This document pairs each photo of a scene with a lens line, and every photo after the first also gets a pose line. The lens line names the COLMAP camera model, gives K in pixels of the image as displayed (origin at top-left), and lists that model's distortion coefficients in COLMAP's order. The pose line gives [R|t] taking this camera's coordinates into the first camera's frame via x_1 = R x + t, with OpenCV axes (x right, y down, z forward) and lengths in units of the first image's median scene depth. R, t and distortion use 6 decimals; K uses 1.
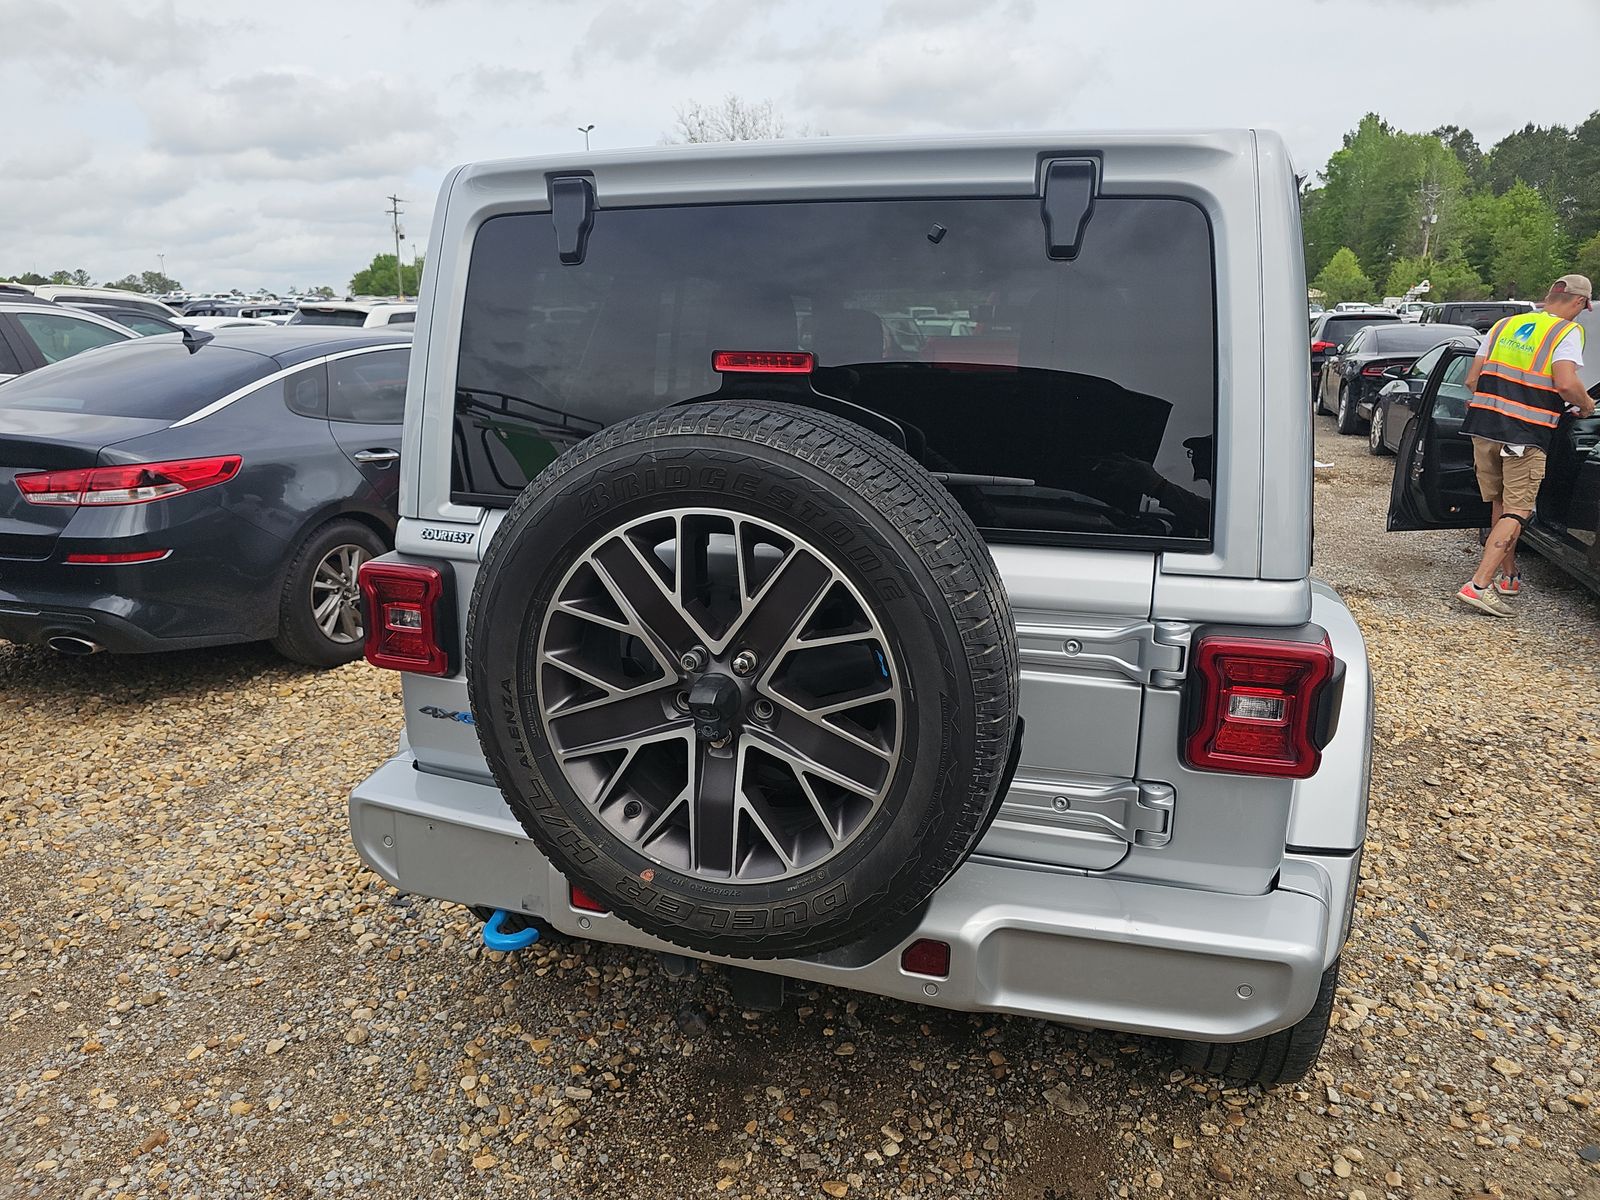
lens RADIAL K [[1069.9, 0, 797.5], [0, 1069.9, 604.6], [0, 0, 1]] dist [0.027805, -0.012814]
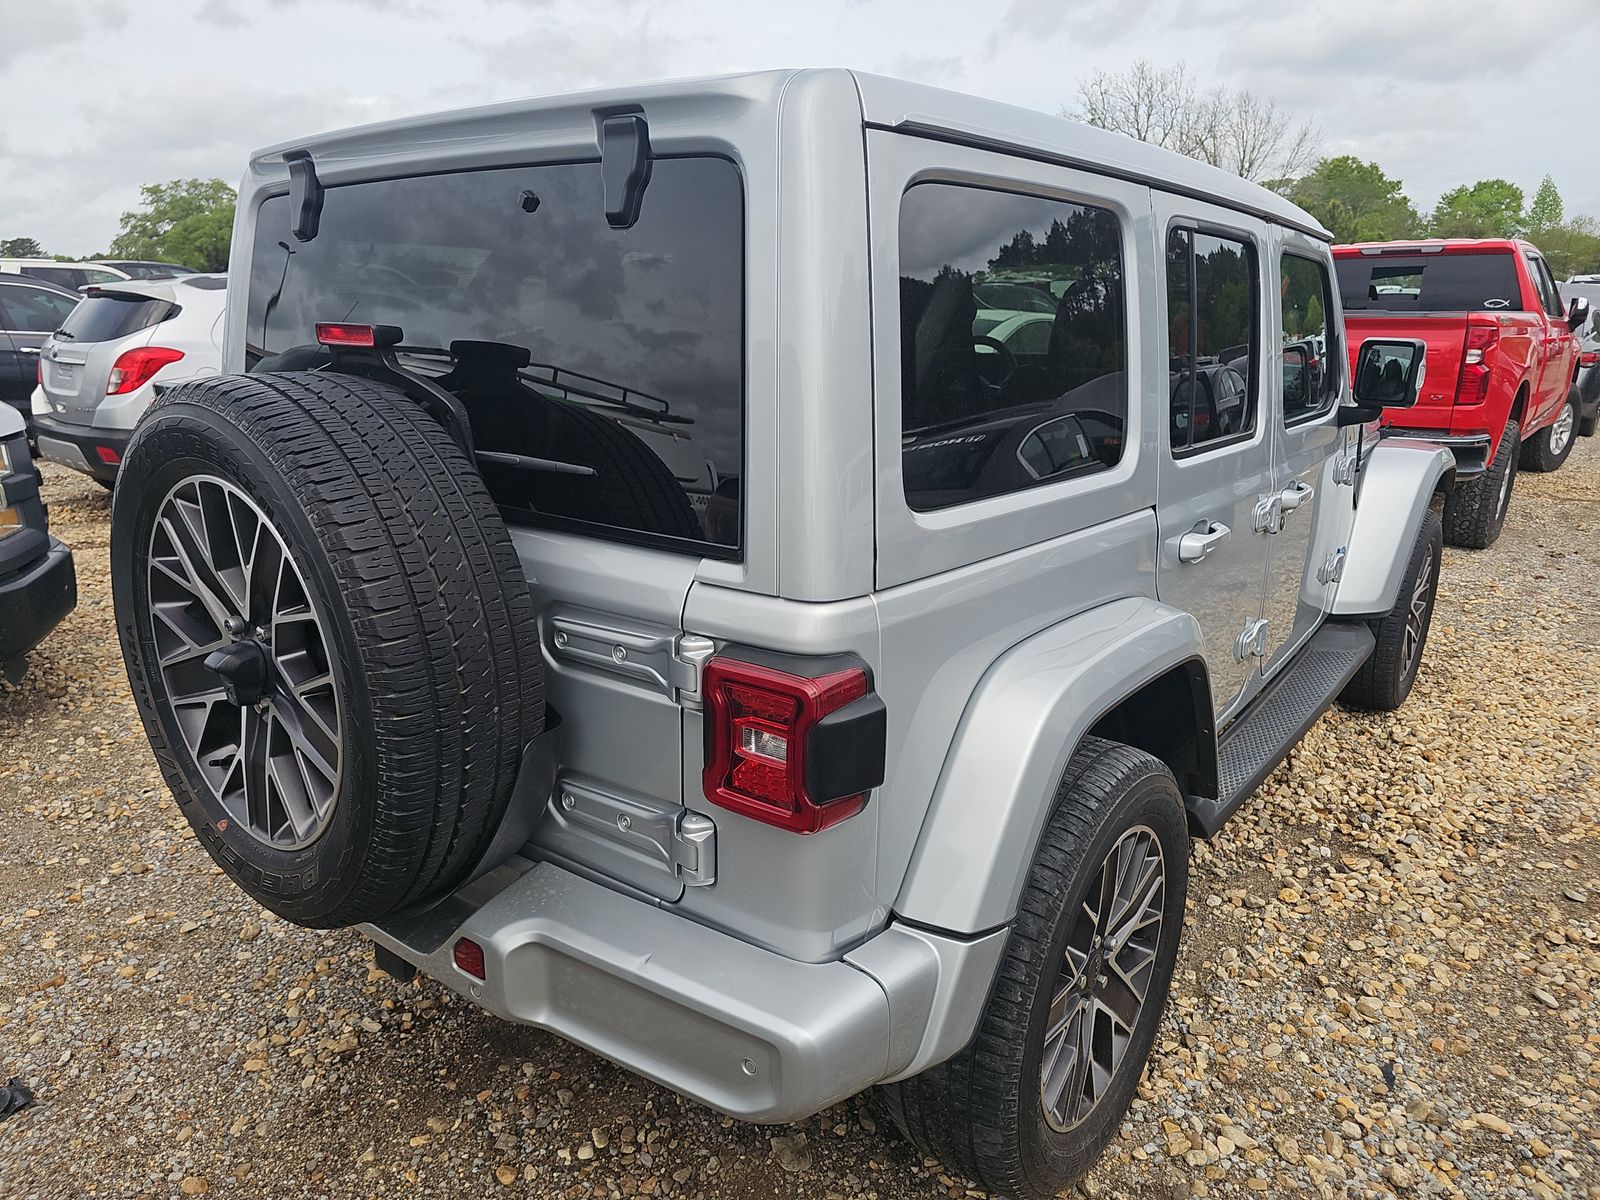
lens RADIAL K [[1069.9, 0, 810.1], [0, 1069.9, 599.9], [0, 0, 1]] dist [0.027805, -0.012814]
pose [[0.937544, 0.094260, -0.334854, 0.550145], [-0.089509, 0.995545, 0.029628, -0.037028], [0.336155, 0.002194, 0.941804, 0.149987]]
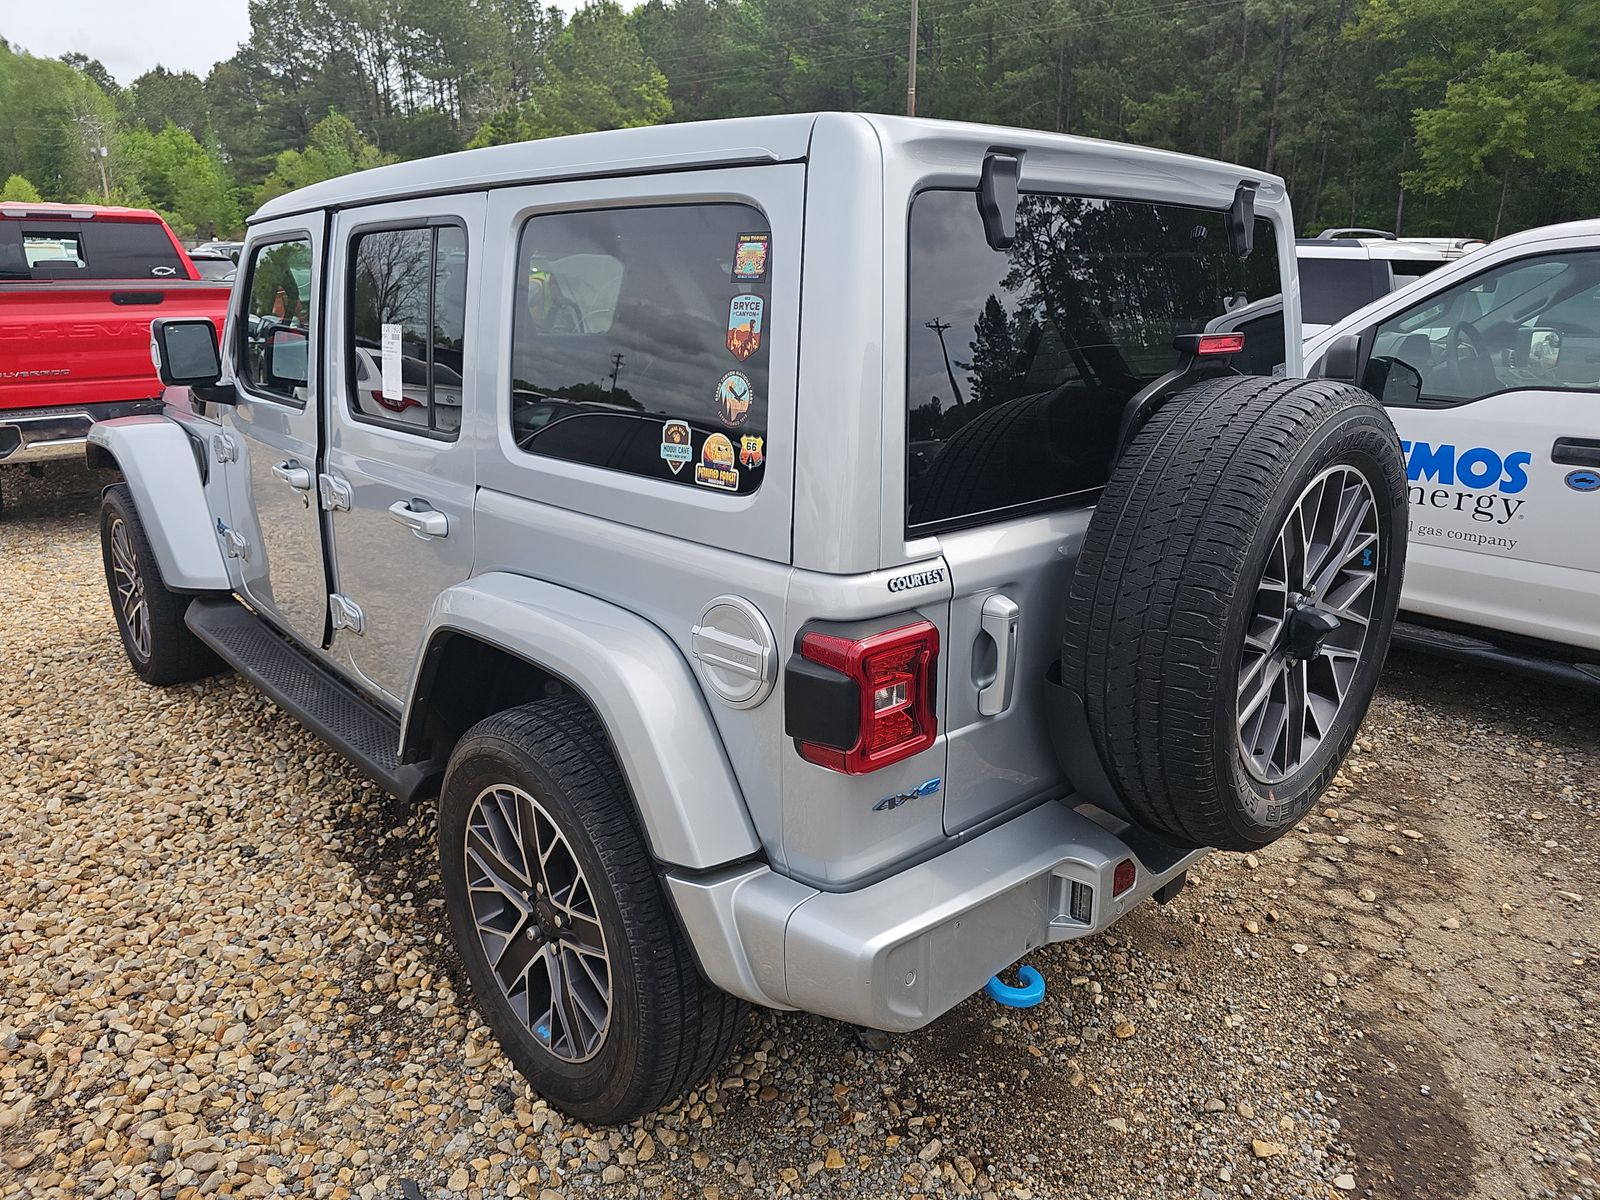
lens RADIAL K [[1069.9, 0, 782.9], [0, 1069.9, 587.4], [0, 0, 1]] dist [0.027805, -0.012814]
pose [[0.488631, -0.251558, 0.835439, -0.965834], [0.218372, 0.962318, 0.162041, -0.193616], [-0.844721, 0.103258, 0.525152, 0.611466]]
